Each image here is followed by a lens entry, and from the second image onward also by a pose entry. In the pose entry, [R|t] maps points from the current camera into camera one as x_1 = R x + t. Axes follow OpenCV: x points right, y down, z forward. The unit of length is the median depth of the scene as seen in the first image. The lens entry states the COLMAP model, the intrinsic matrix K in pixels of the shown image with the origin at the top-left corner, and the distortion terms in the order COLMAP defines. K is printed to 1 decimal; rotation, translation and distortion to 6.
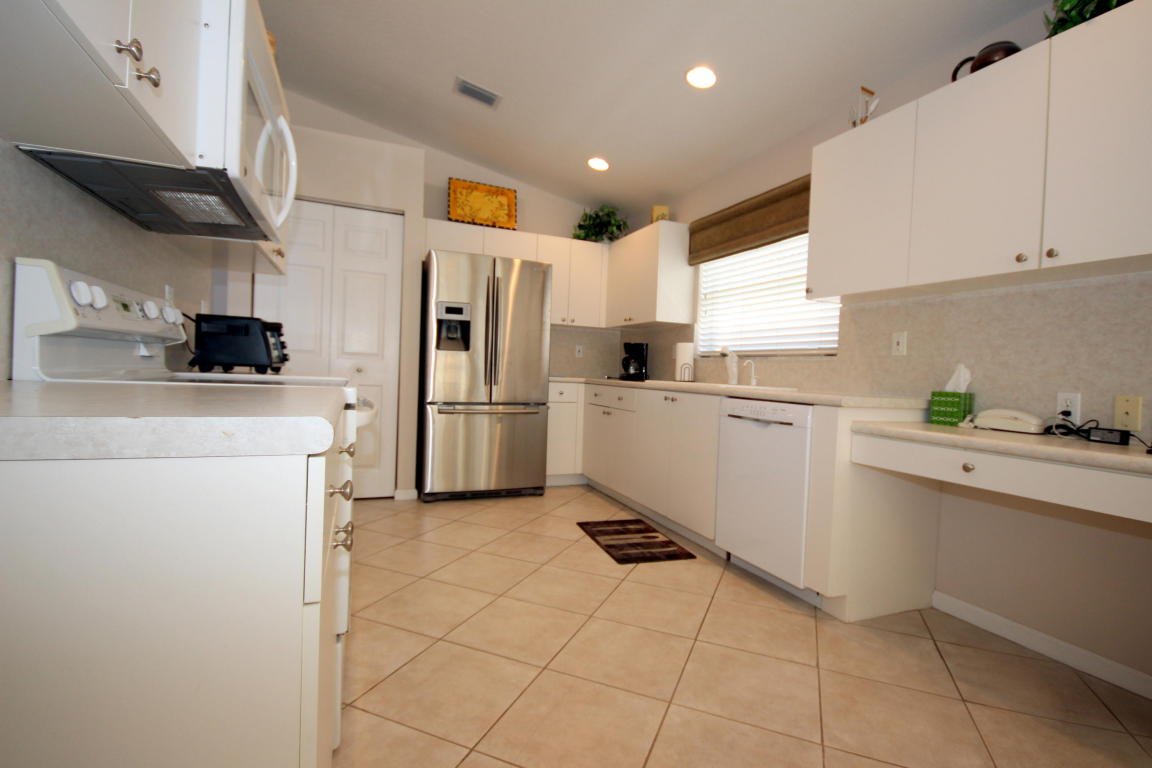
lens RADIAL K [[529.2, 0, 592.7], [0, 529.2, 383.7], [0, 0, 1]] dist [-0.000642, -0.006847]
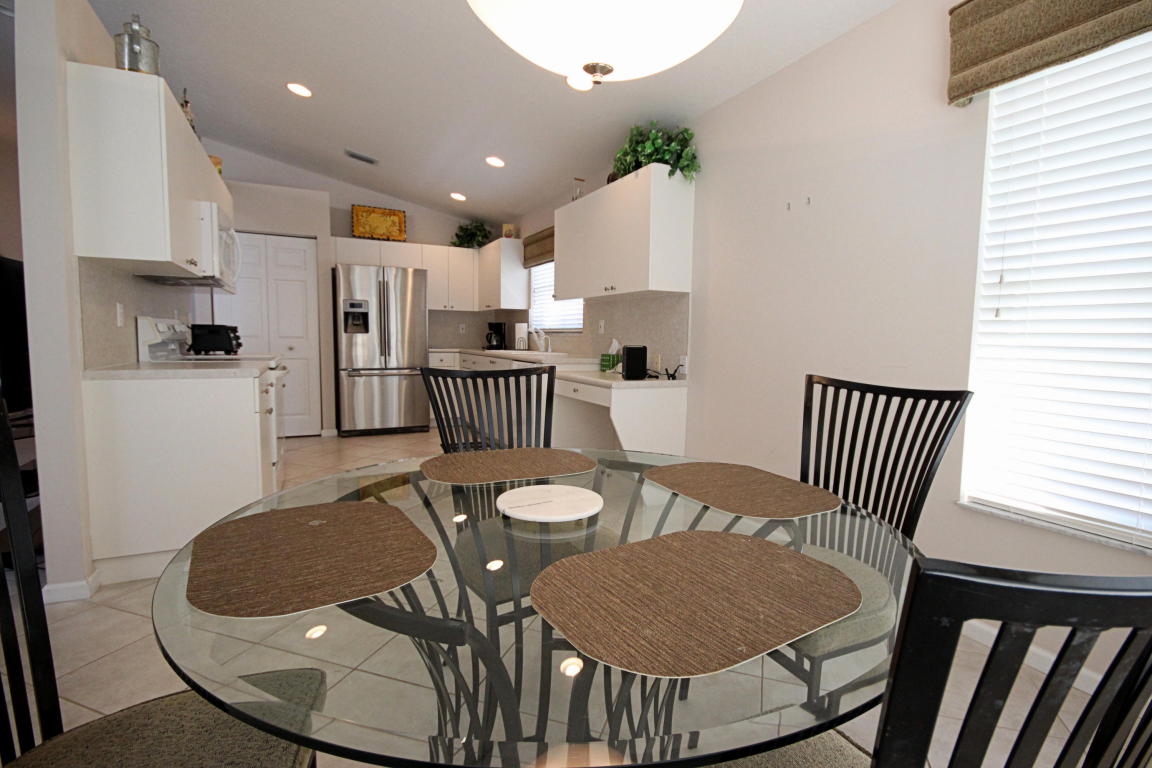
lens RADIAL K [[529.2, 0, 584.9], [0, 529.2, 382.1], [0, 0, 1]] dist [-0.000642, -0.006847]
pose [[0.997750, -0.030732, 0.059580, 0.270339], [0.026946, 0.997629, 0.063334, -0.003490], [-0.061385, -0.061586, 0.996212, -0.493118]]
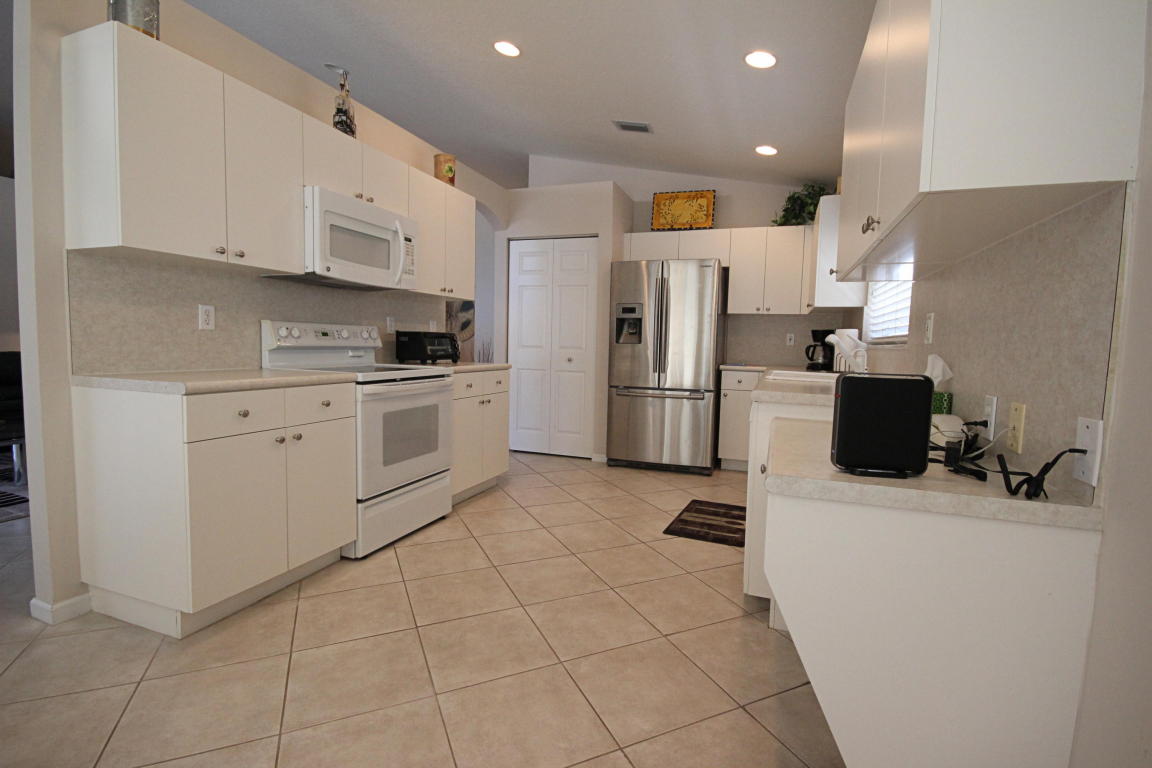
lens RADIAL K [[529.2, 0, 587.3], [0, 529.2, 382.7], [0, 0, 1]] dist [-0.000642, -0.006847]
pose [[0.739896, 0.027109, -0.672174, 0.477828], [-0.010968, 0.999541, 0.028238, -0.006763], [0.672631, -0.013521, 0.739854, 0.043144]]
